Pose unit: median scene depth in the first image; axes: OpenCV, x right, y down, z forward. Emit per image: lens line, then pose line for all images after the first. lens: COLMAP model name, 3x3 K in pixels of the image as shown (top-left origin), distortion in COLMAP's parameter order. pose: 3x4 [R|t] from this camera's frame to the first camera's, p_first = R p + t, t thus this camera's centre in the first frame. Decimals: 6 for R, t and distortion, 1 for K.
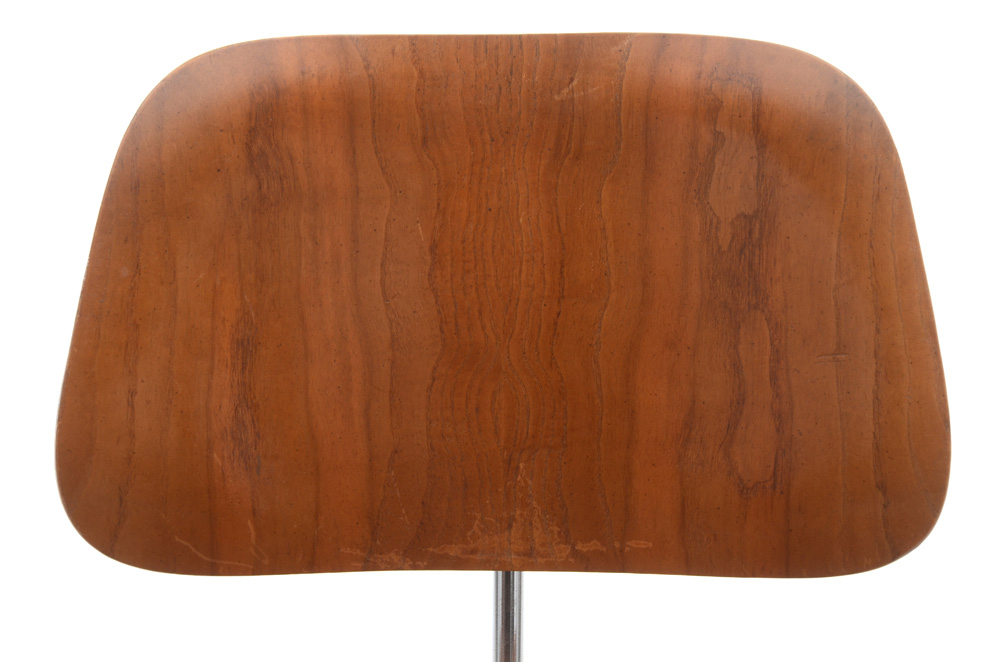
lens RADIAL K [[4277.0, 0, 495.3], [0, 4277.0, 351.1], [0, 0, 1]] dist [1.490366, -0.165358]
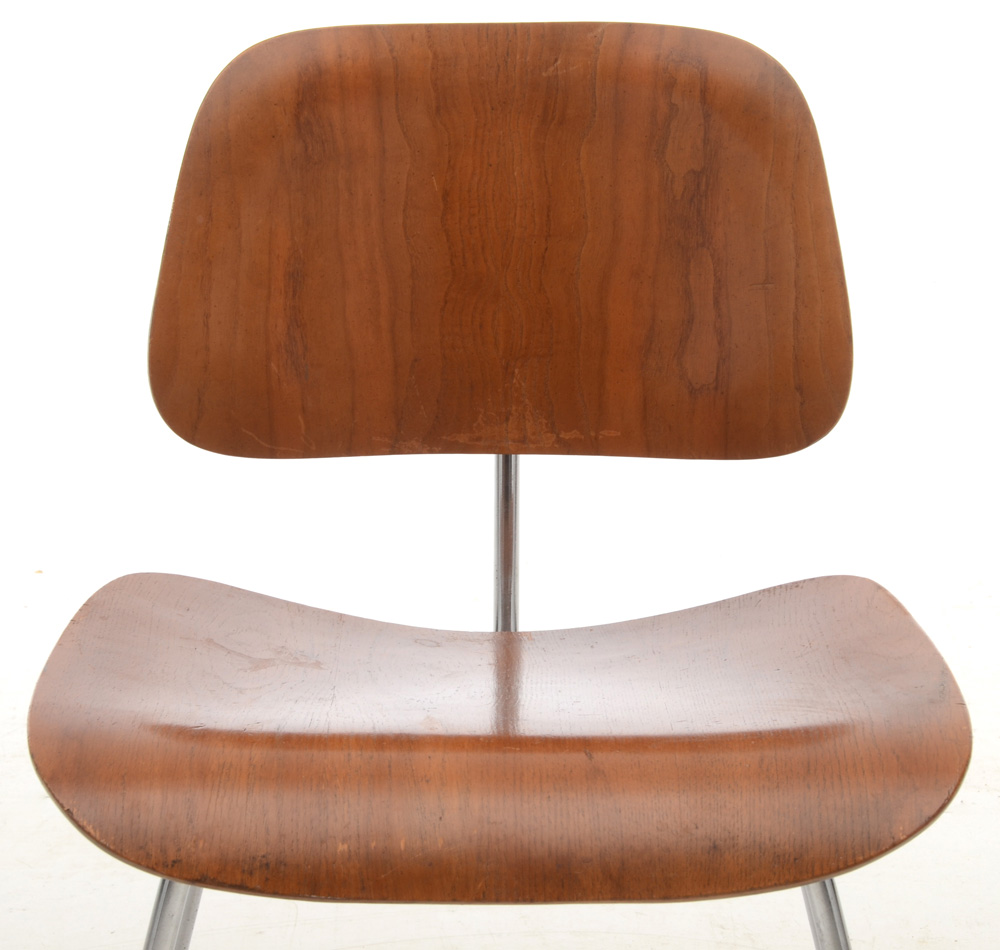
lens RADIAL K [[4566.3, 0, 483.7], [0, 4566.3, 474.3], [0, 0, 1]] dist [0.740012, 7.366697]
pose [[0.999875, -0.001007, -0.015794, 0.017729], [0.002284, 0.996704, 0.081093, -0.051696], [0.015660, -0.081119, 0.996581, -0.333191]]
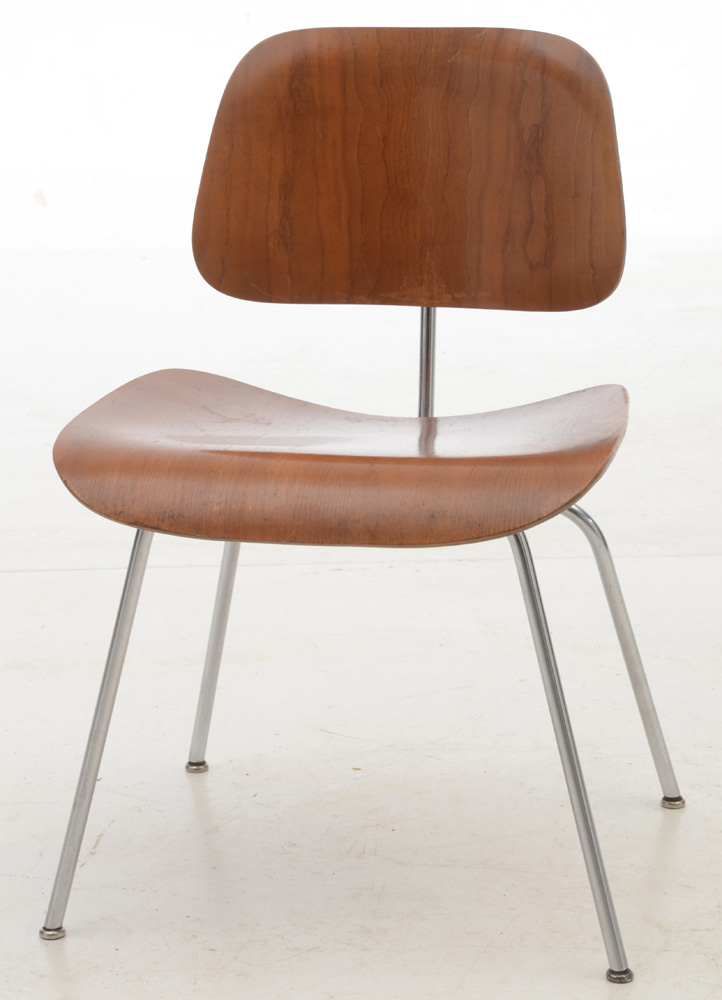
lens RADIAL K [[4130.9, 0, 361.0], [0, 4130.9, 500.0], [0, 0, 1]] dist [1.298902, 7.367299]
pose [[0.974835, 0.038283, -0.219615, 0.402244], [-0.022910, 0.997133, 0.072122, 0.003166], [0.221747, -0.065275, 0.972917, -0.873600]]
